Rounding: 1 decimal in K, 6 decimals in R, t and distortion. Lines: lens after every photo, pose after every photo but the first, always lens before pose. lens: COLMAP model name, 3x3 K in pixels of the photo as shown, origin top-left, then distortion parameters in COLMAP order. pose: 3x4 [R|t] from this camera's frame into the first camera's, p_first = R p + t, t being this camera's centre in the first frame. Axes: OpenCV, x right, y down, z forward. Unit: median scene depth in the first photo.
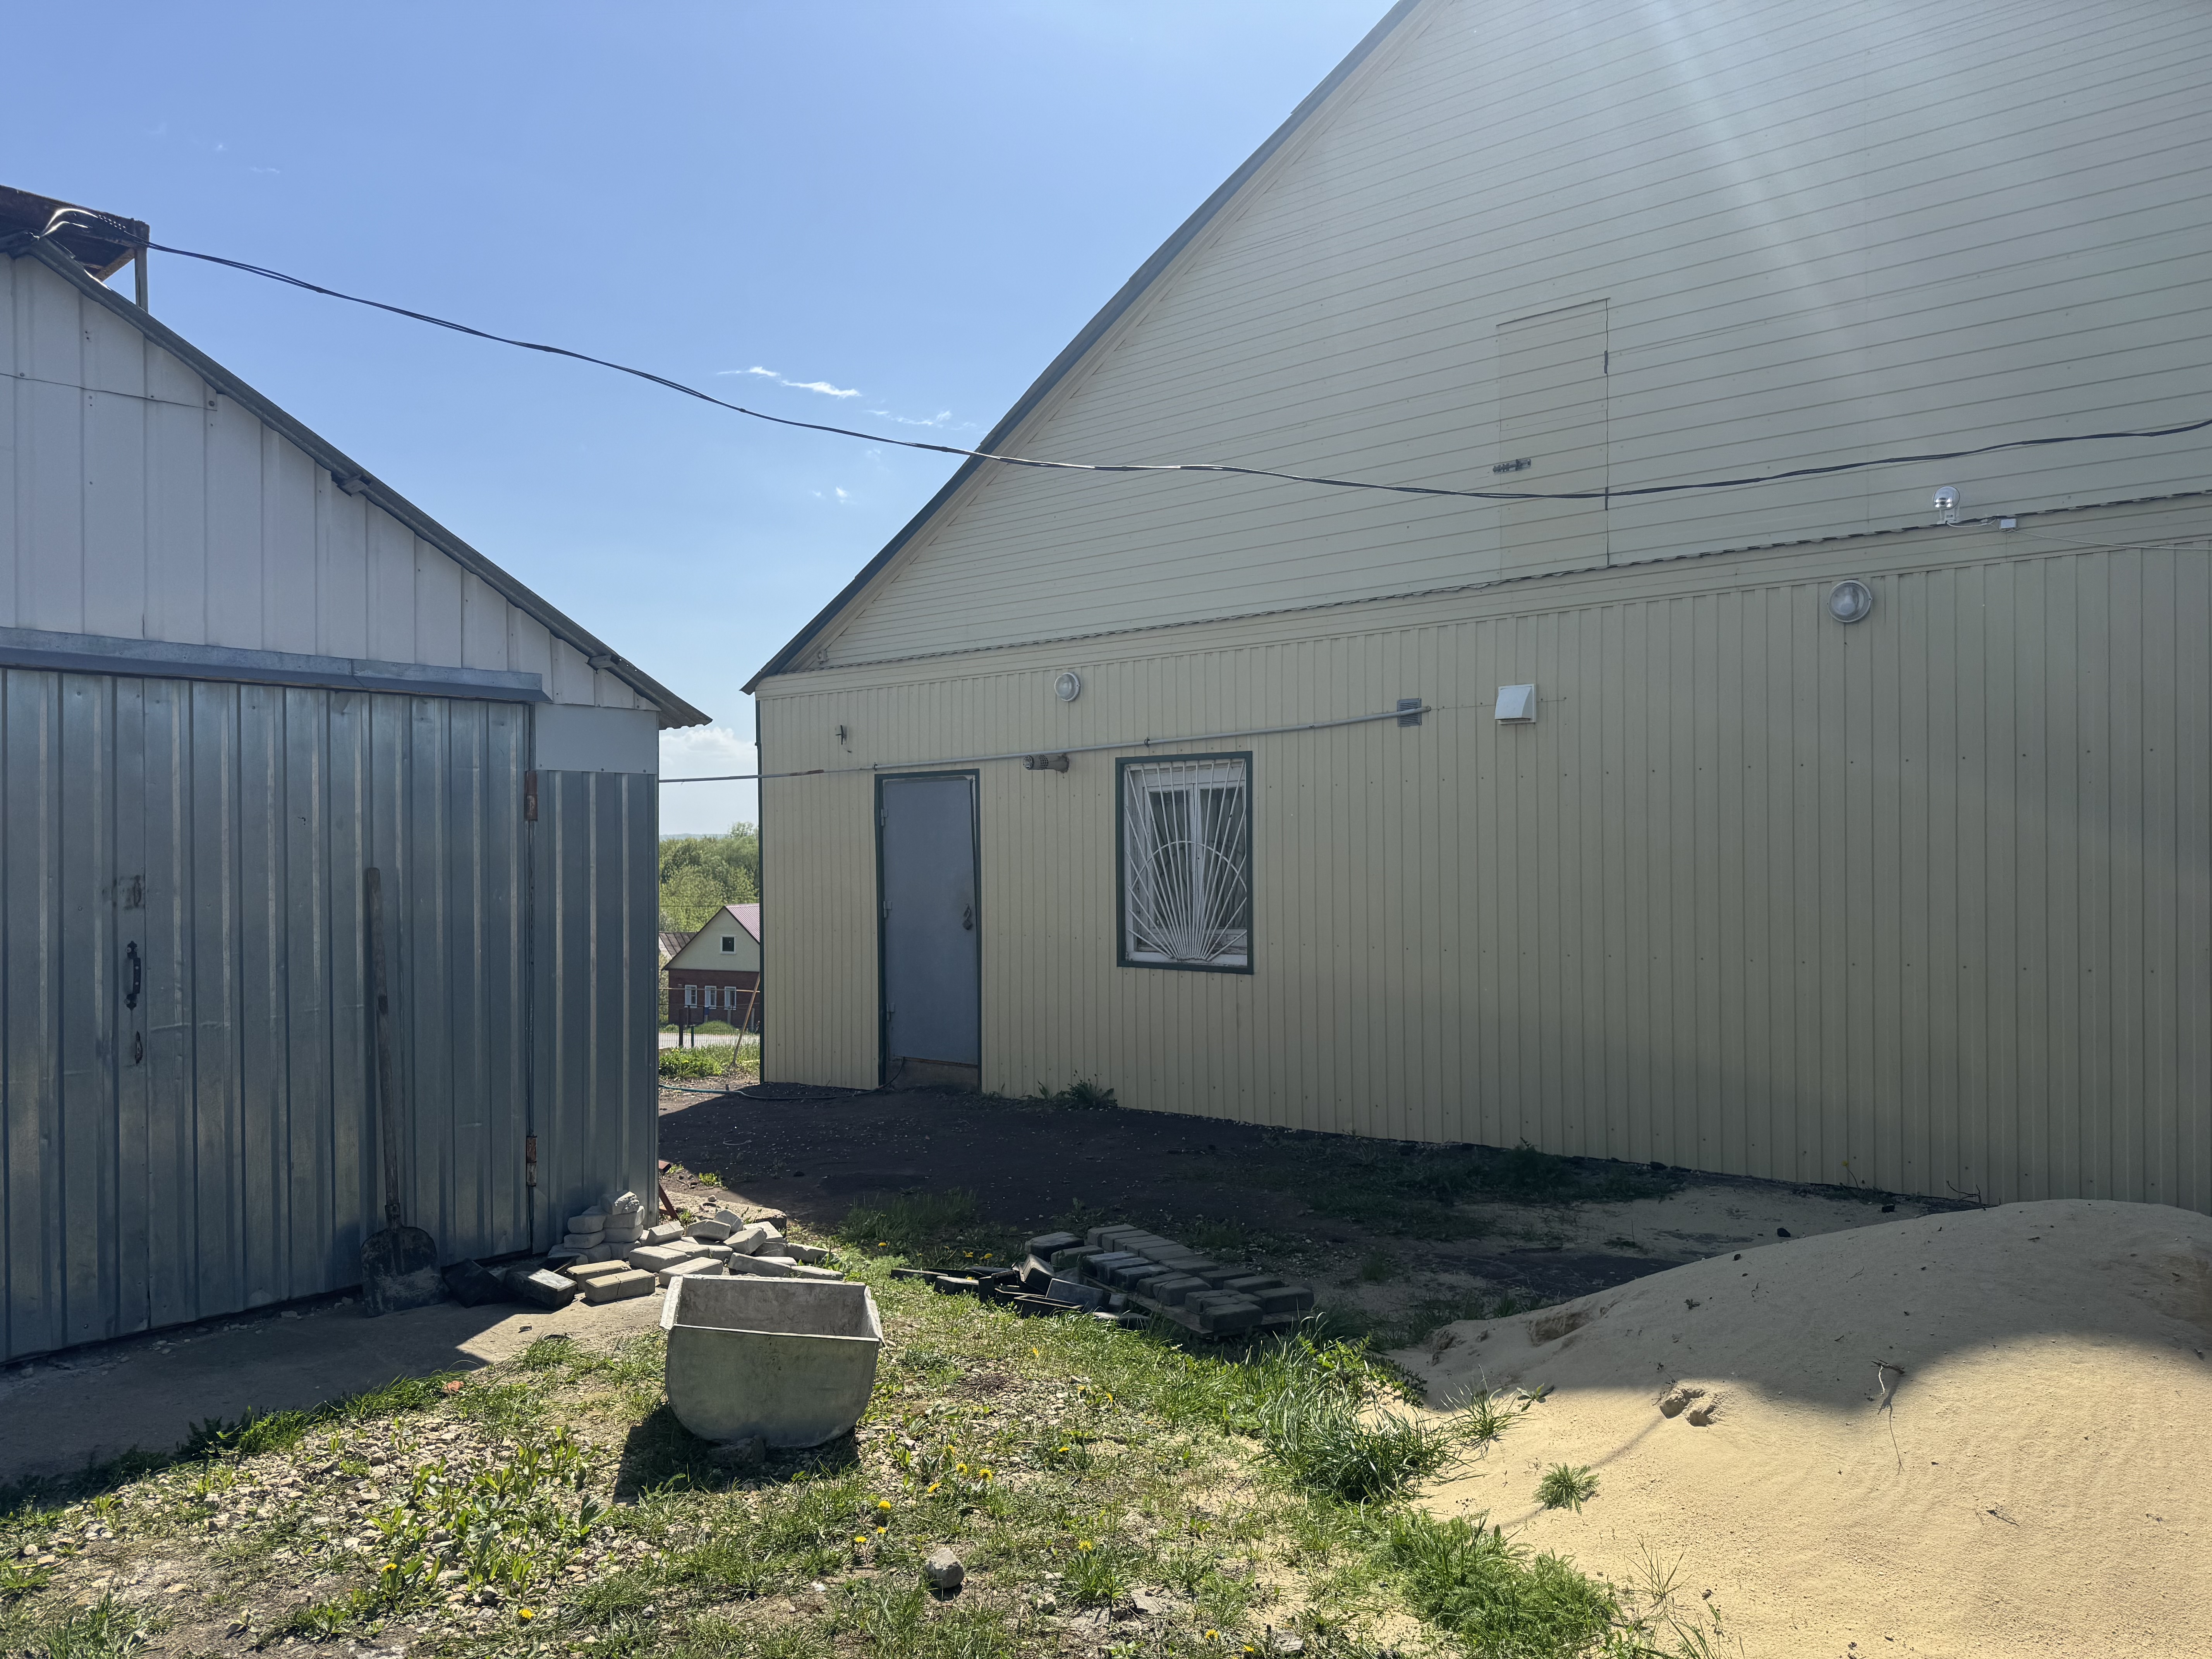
lens RADIAL K [[1541.0, 0, 1070.0], [0, 1541.0, 837.9], [0, 0, 1]] dist [0.086359, -0.106169]
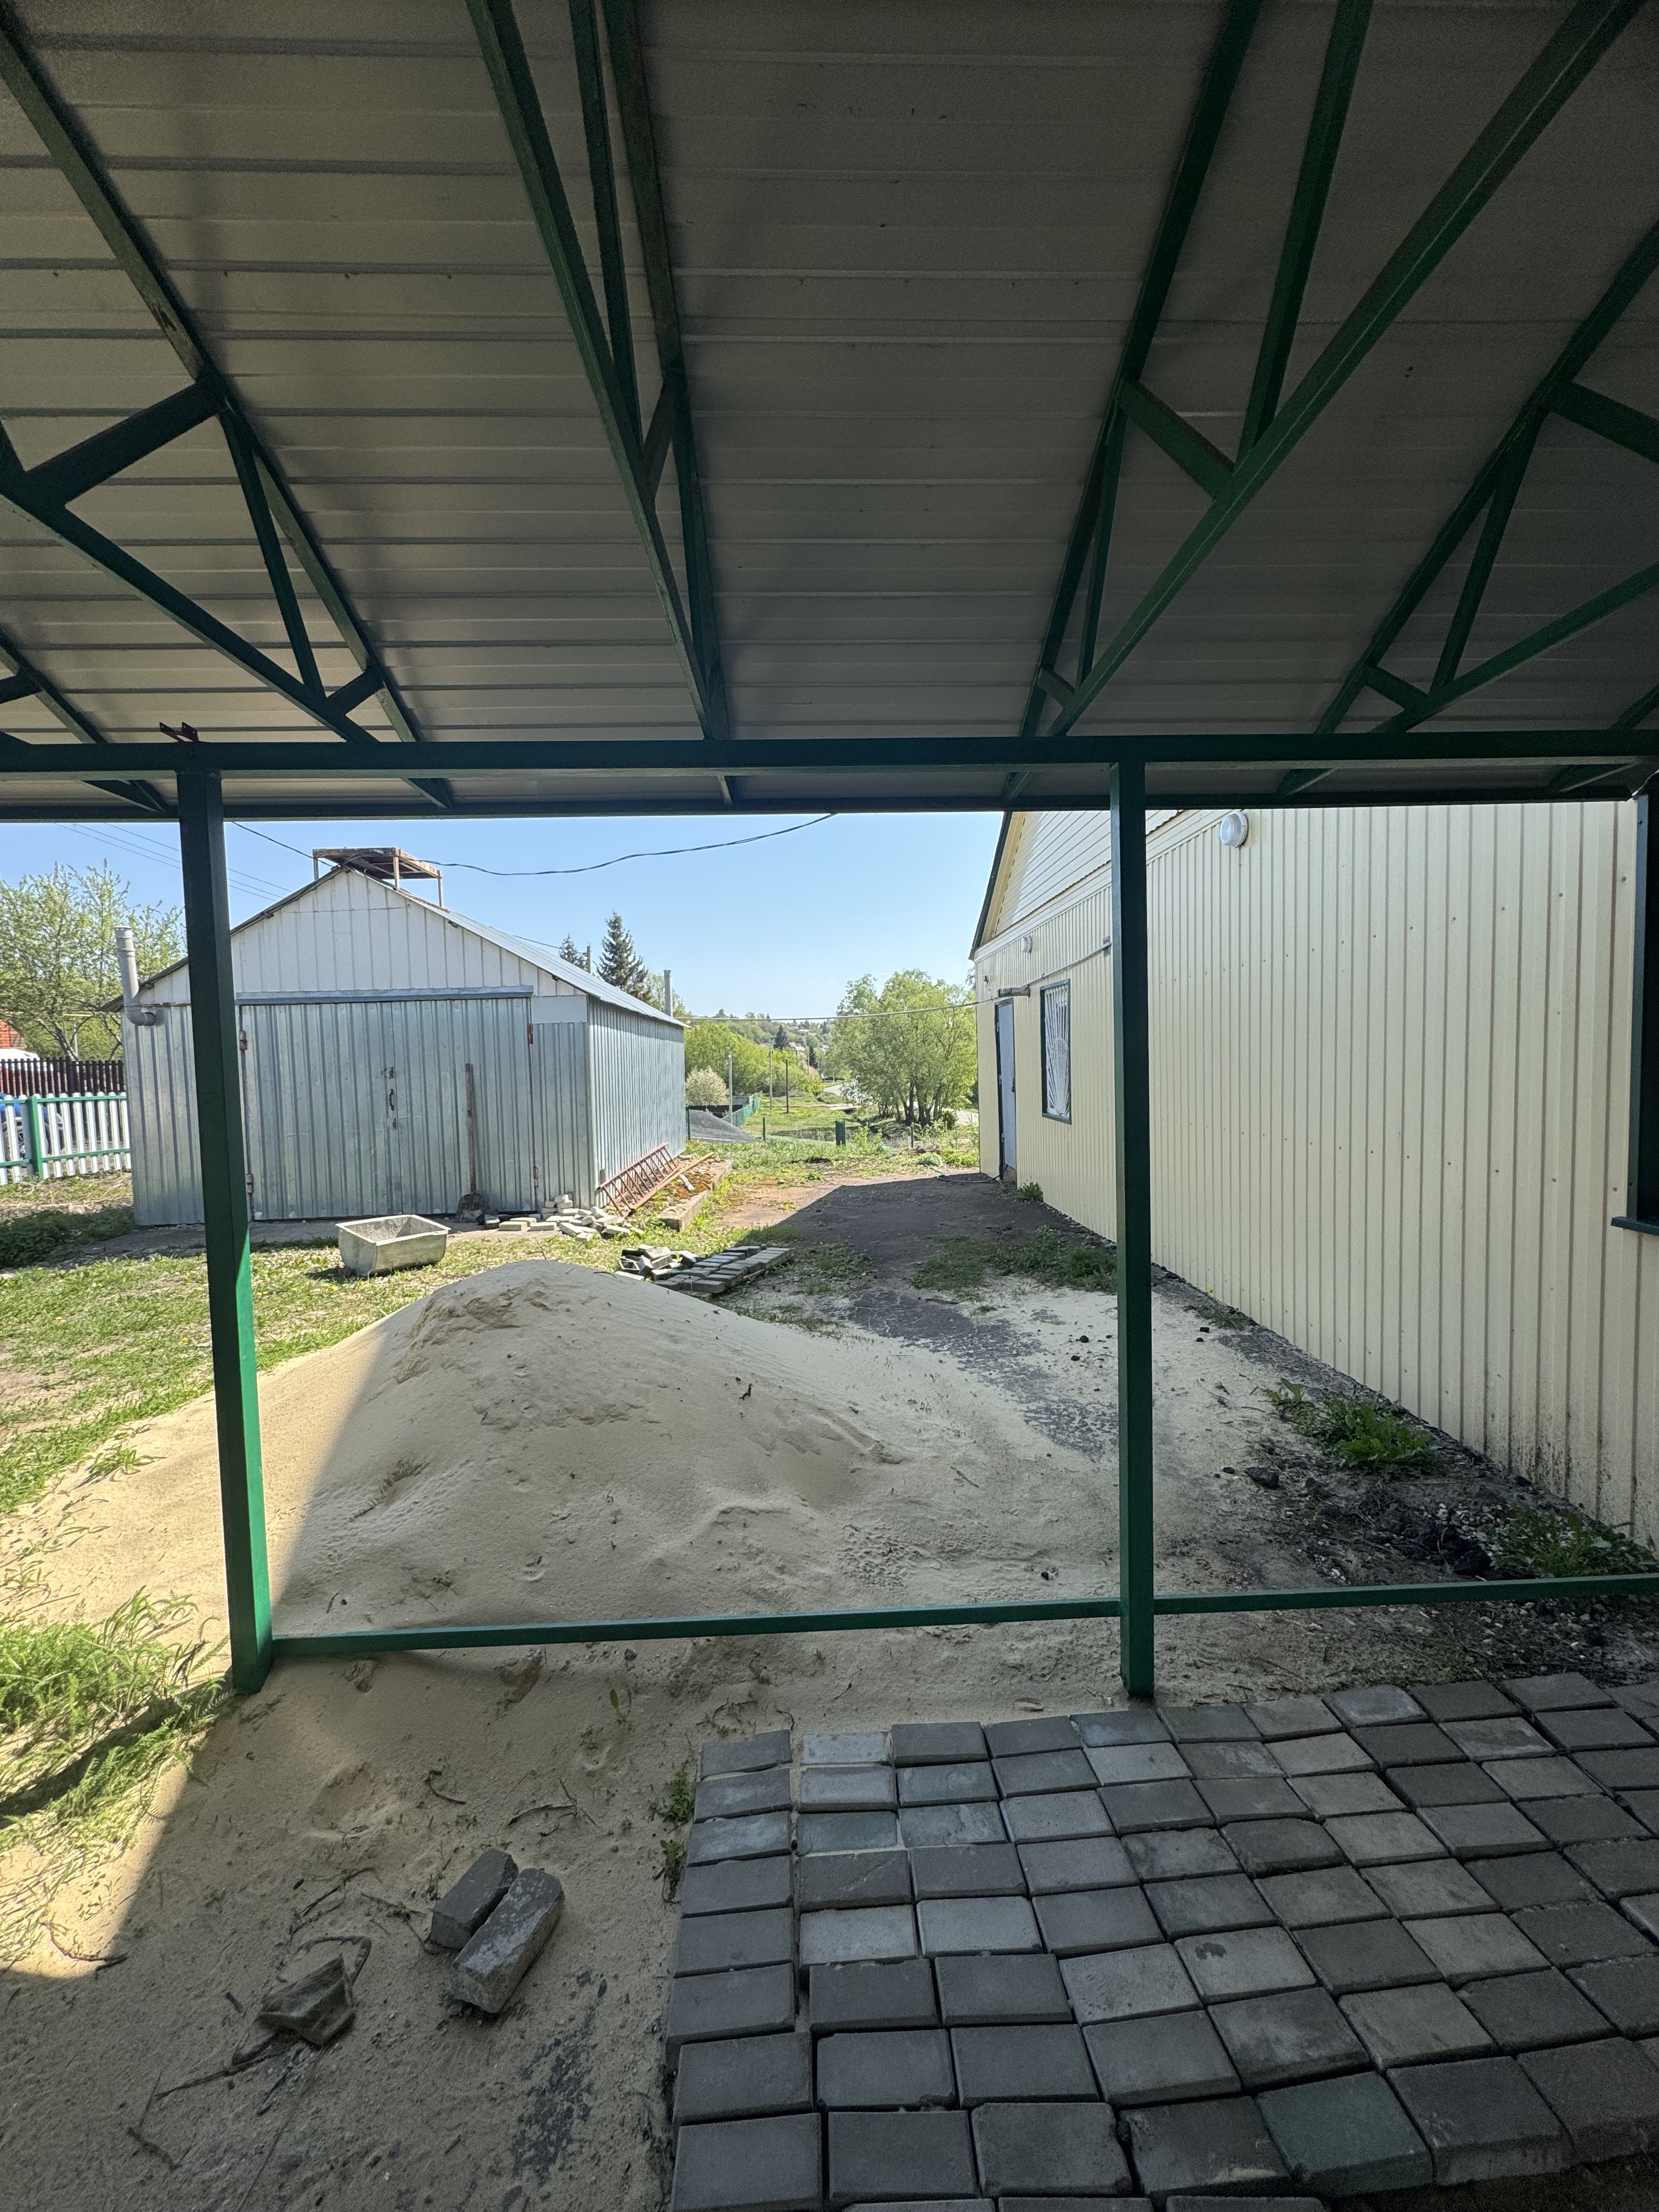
lens RADIAL K [[886.3, 0, 831.1], [0, 886.3, 1105.8], [0, 0, 1]] dist [0.001544, 0.000408]
pose [[0.674509, 0.027725, -0.737746, 0.817575], [0.030106, 0.997430, 0.065009, 0.007175], [0.737652, -0.066060, 0.671941, 0.315742]]
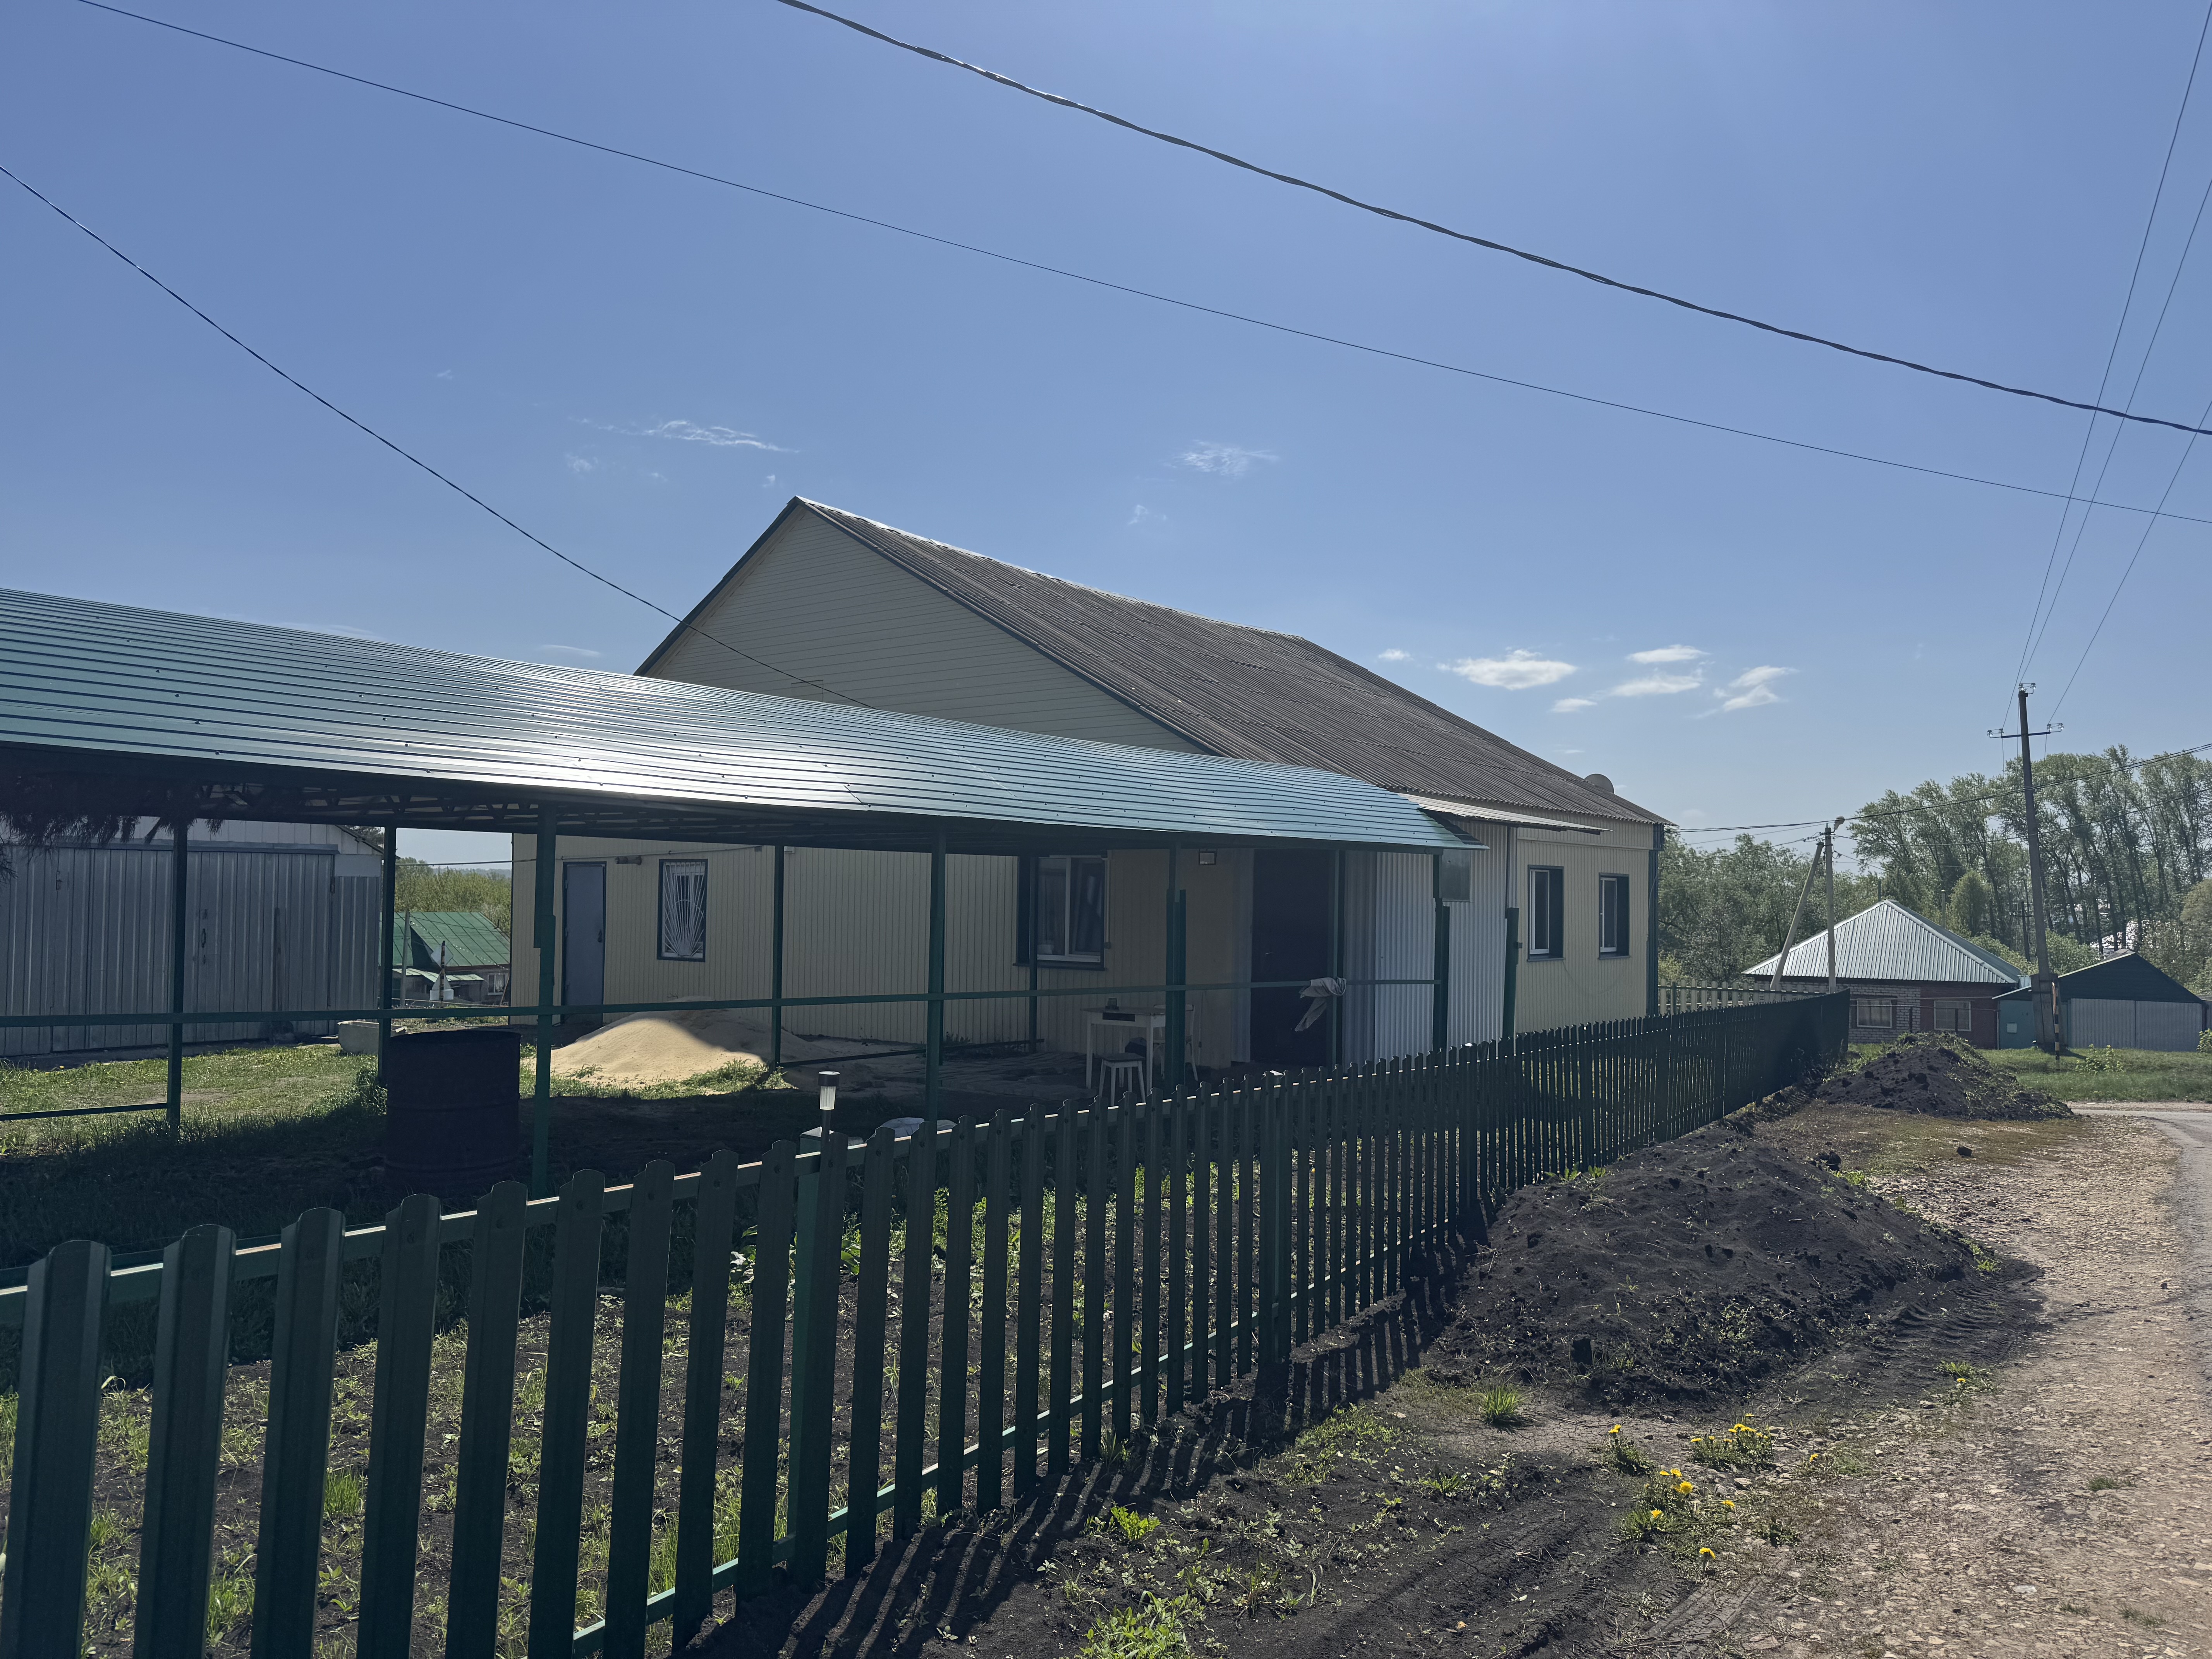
lens RADIAL K [[1515.1, 0, 1109.8], [0, 1515.1, 835.3], [0, 0, 1]] dist [-0.012920, -0.004741]
pose [[0.999606, 0.014794, 0.023843, 0.859415], [-0.014057, 0.999427, -0.030807, -0.043210], [-0.024285, 0.030459, 0.999241, -1.547751]]
